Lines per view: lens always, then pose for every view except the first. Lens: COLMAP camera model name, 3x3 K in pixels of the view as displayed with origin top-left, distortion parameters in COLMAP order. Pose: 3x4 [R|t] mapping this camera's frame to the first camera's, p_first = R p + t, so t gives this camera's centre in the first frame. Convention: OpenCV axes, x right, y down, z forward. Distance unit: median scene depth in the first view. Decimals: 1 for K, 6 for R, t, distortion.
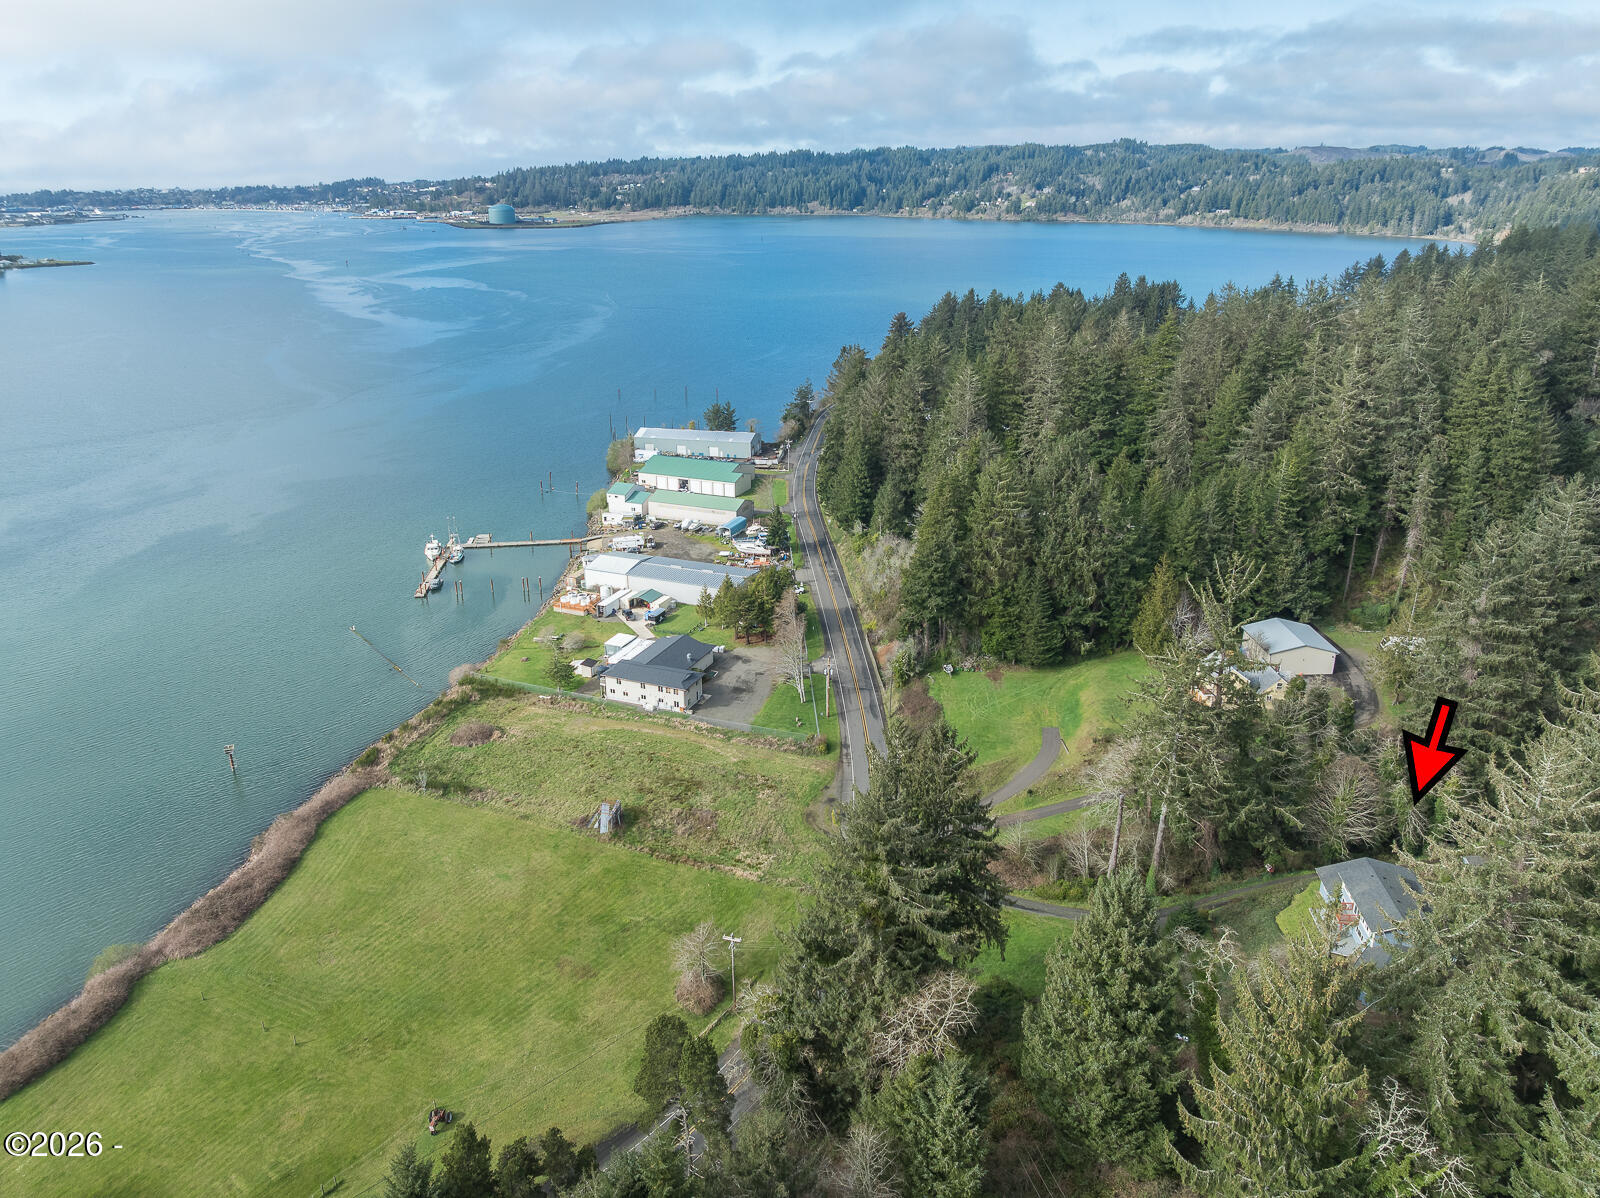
lens RADIAL K [[1138.6, 0, 802.5], [0, 1138.6, 592.6], [0, 0, 1]] dist [-0.042583, 0.008592]
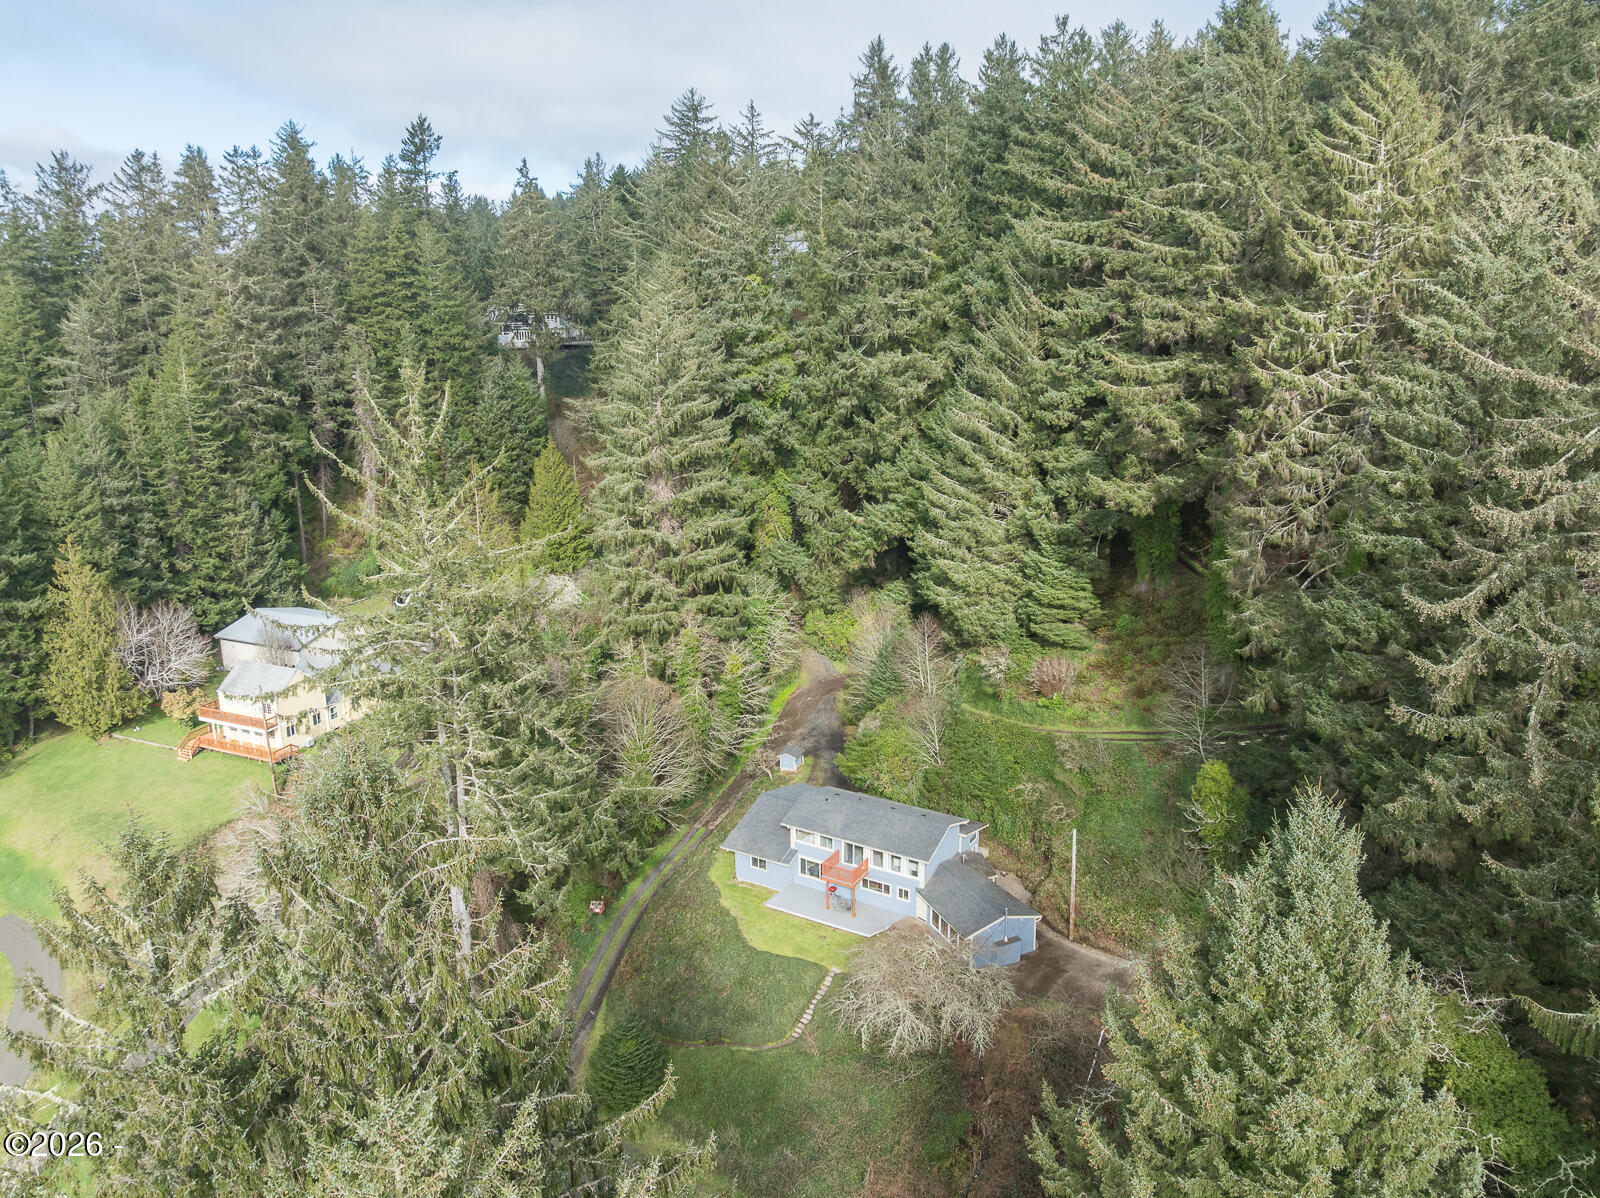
lens RADIAL K [[1138.6, 0, 802.5], [0, 1138.6, 592.6], [0, 0, 1]] dist [-0.042583, 0.008592]
pose [[0.399042, -0.230103, 0.887591, -0.016219], [0.321816, 0.941569, 0.099415, 0.037169], [-0.858604, 0.245970, 0.449776, 0.334287]]
